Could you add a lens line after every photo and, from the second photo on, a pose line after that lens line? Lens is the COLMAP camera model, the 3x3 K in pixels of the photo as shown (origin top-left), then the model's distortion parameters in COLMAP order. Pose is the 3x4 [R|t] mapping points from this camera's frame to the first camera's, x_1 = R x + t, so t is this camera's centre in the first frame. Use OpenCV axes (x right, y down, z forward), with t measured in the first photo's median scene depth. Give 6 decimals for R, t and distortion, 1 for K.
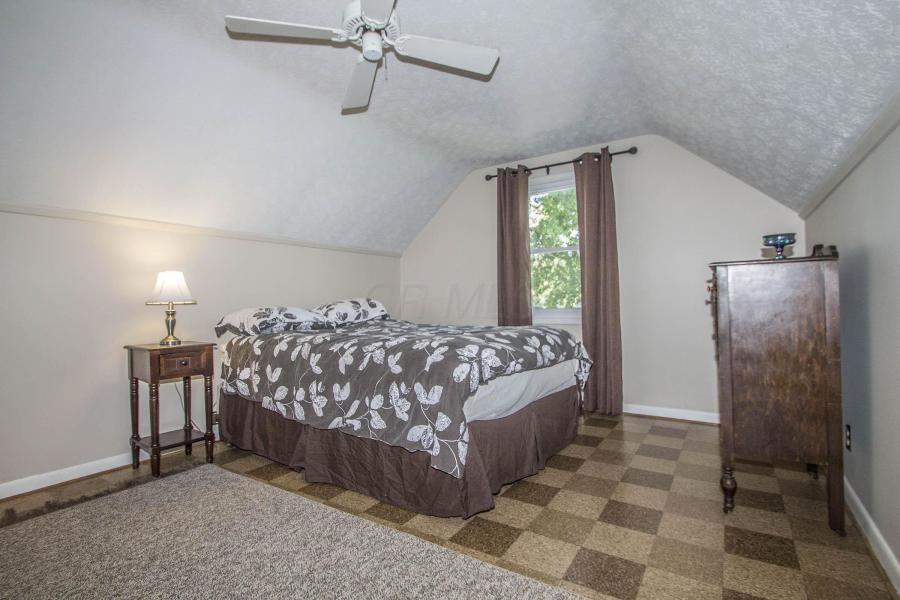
lens RADIAL K [[434.6, 0, 445.4], [0, 434.6, 298.8], [0, 0, 1]] dist [0.011421, -0.007939]
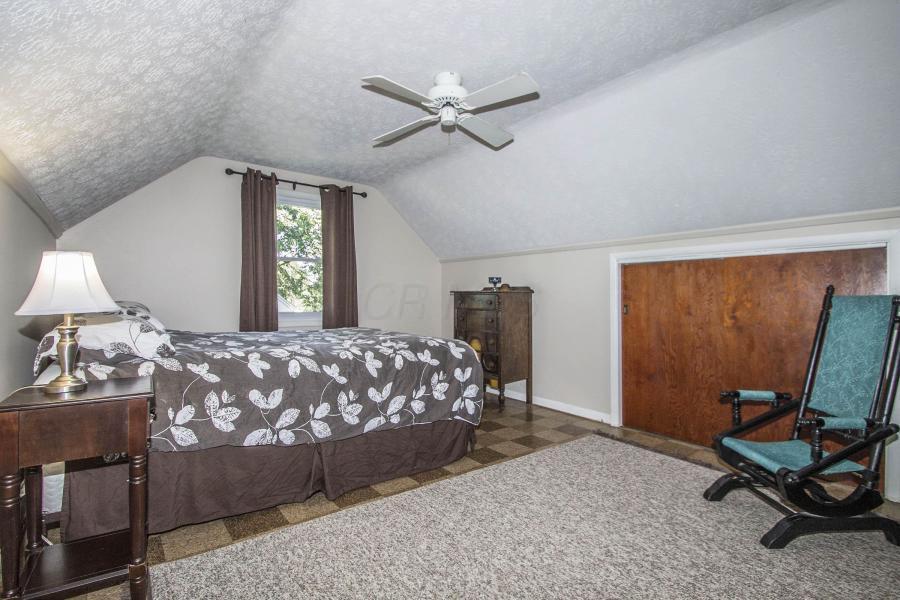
lens RADIAL K [[434.6, 0, 453.7], [0, 434.6, 303.5], [0, 0, 1]] dist [0.011421, -0.007939]
pose [[0.335820, 0.011217, 0.941860, -1.080061], [-0.018372, 0.999817, -0.005356, -0.006280], [-0.941747, -0.015505, 0.335964, 0.423291]]
